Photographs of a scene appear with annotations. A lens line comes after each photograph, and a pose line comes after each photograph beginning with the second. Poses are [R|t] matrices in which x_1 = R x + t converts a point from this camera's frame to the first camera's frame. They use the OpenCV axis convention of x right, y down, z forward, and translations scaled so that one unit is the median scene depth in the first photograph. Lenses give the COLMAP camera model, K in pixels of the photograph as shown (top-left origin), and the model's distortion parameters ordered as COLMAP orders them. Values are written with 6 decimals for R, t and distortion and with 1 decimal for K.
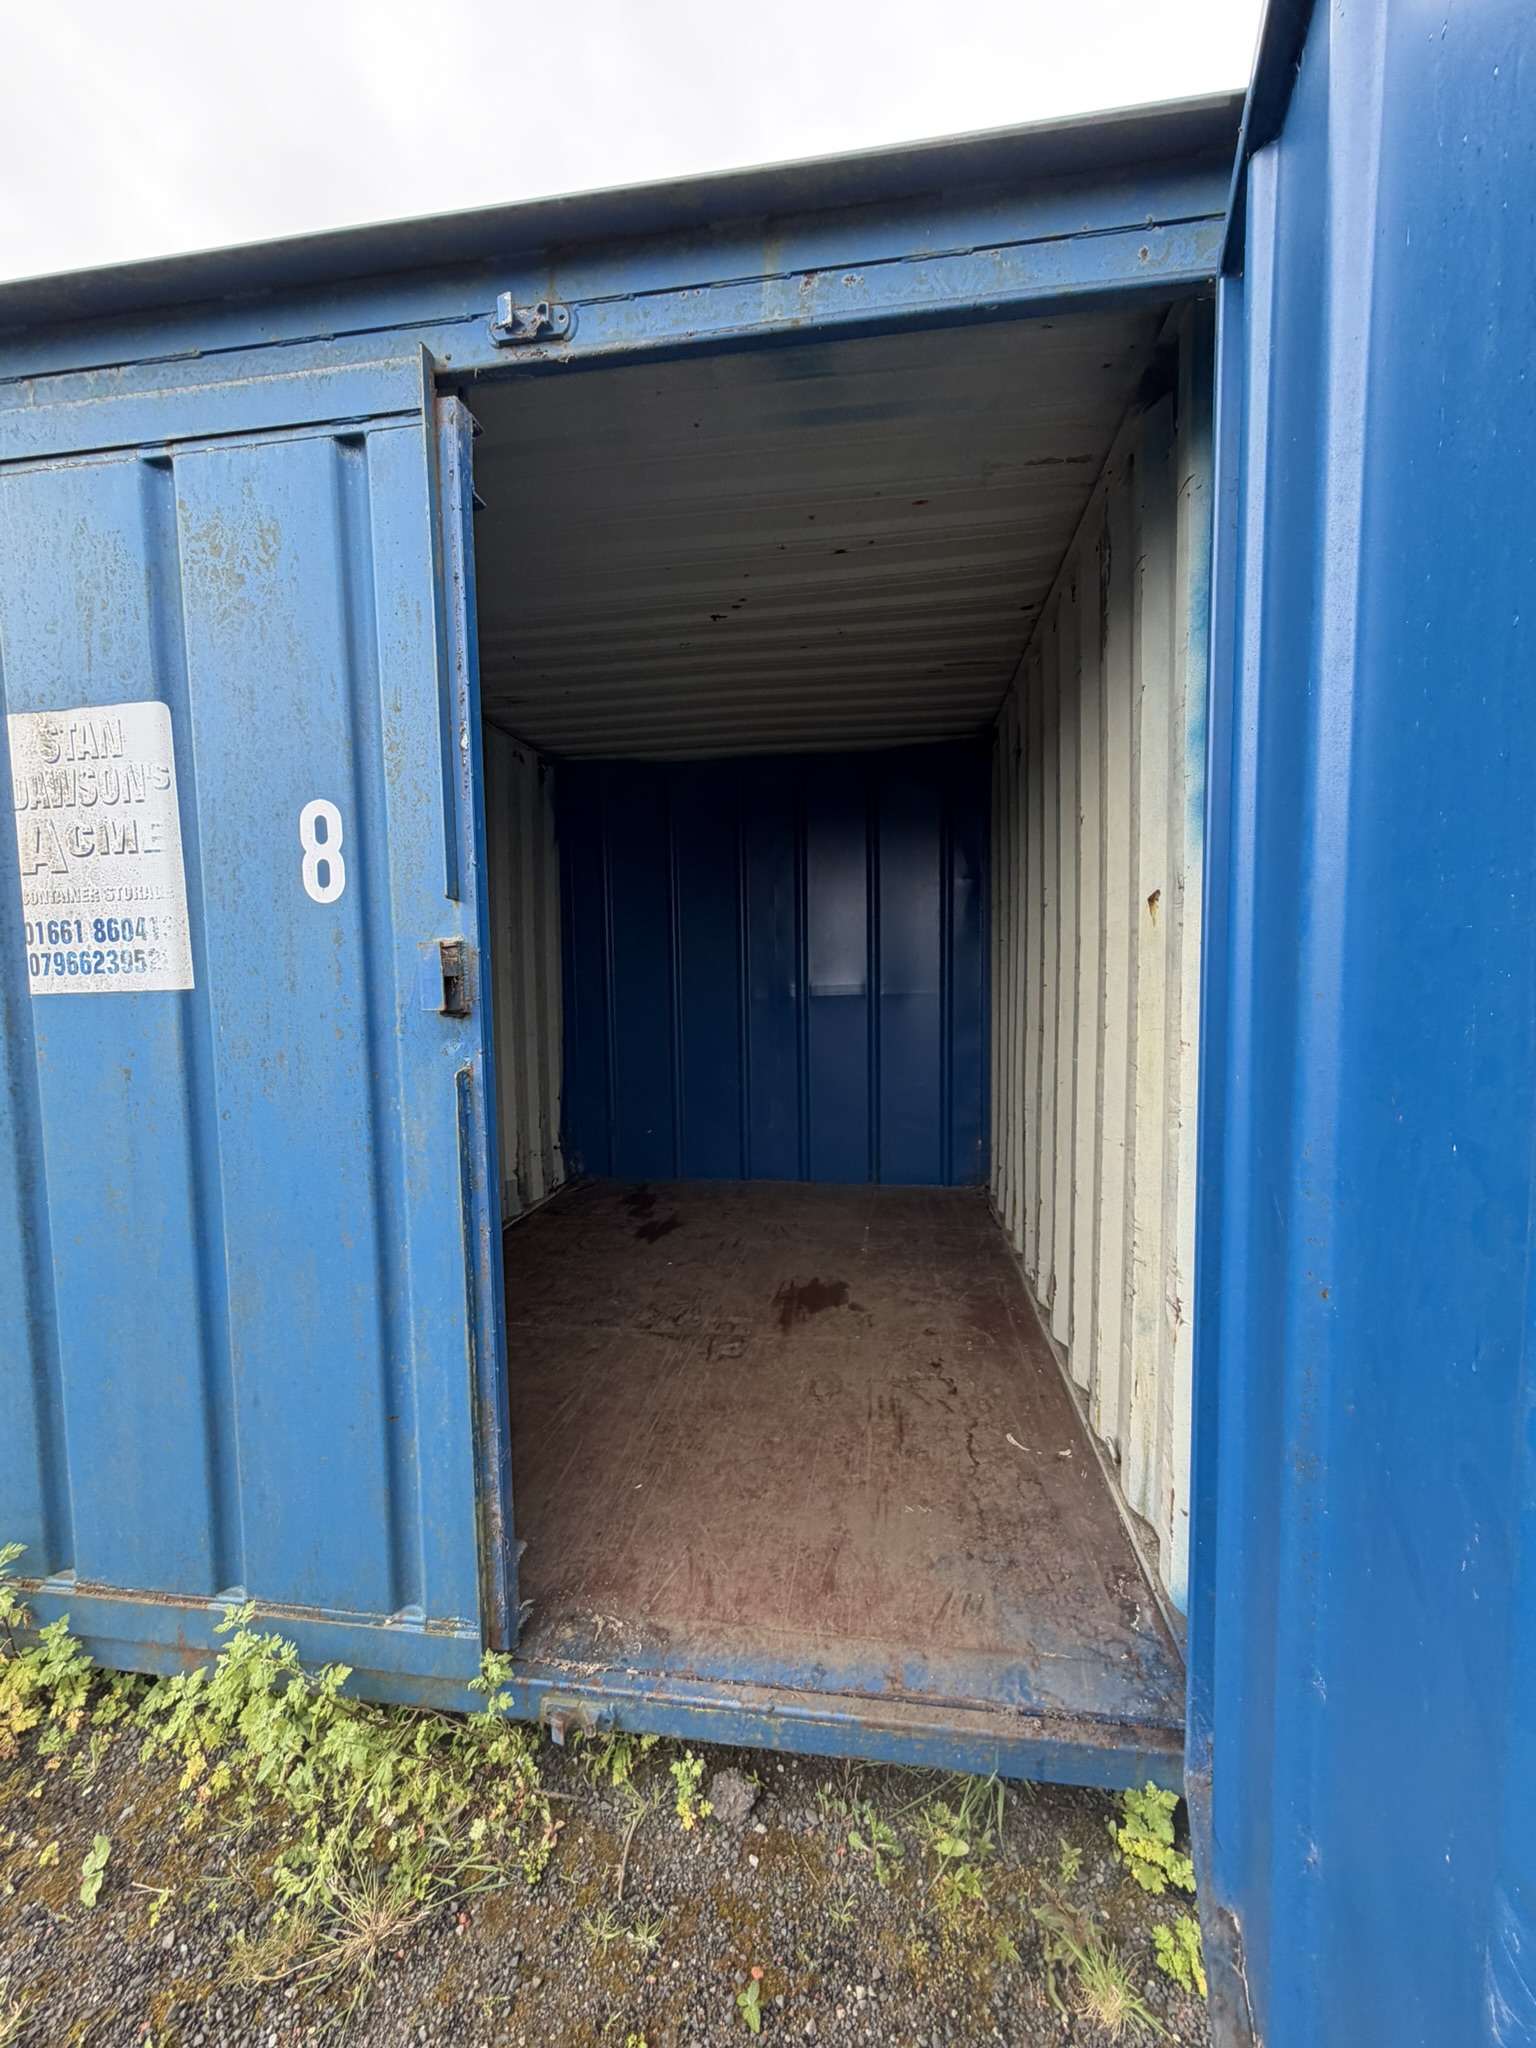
lens RADIAL K [[822.1, 0, 768.5], [0, 822.1, 1028.5], [0, 0, 1]] dist [-0.002780, 0.000027]
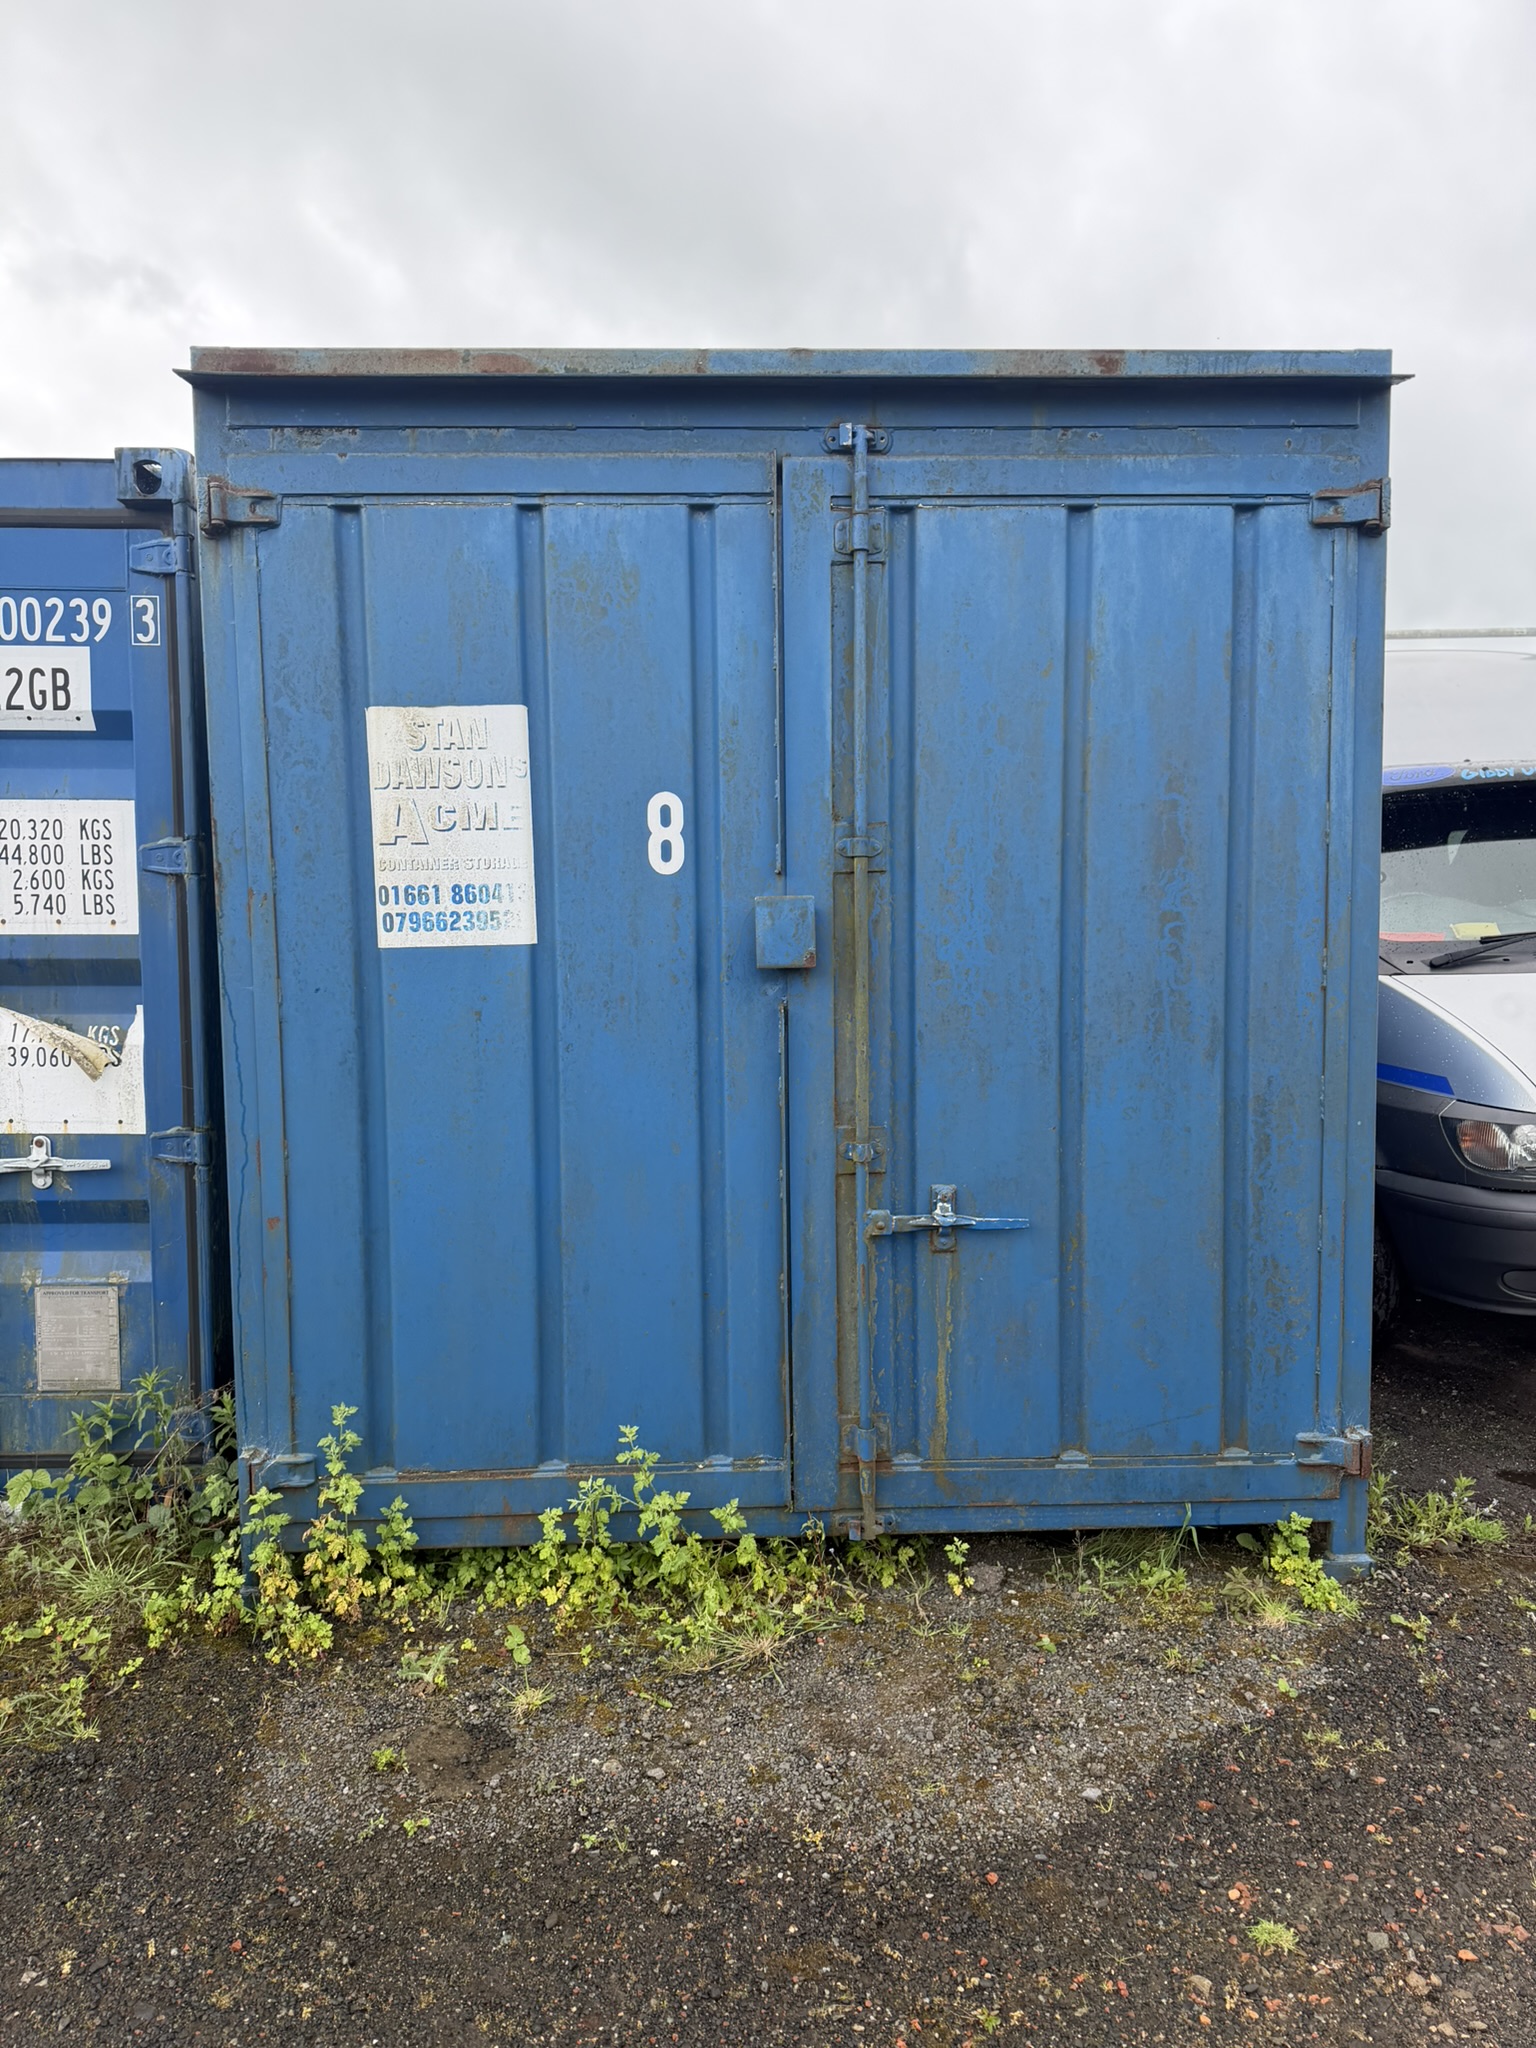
lens RADIAL K [[1613.8, 0, 769.7], [0, 1613.8, 1023.0], [0, 0, 1]] dist [0.111694, -0.006323]
pose [[0.983717, -0.012906, 0.179260, -0.810958], [0.009020, 0.999707, 0.022471, 0.018053], [-0.179498, -0.020488, 0.983545, -1.408346]]
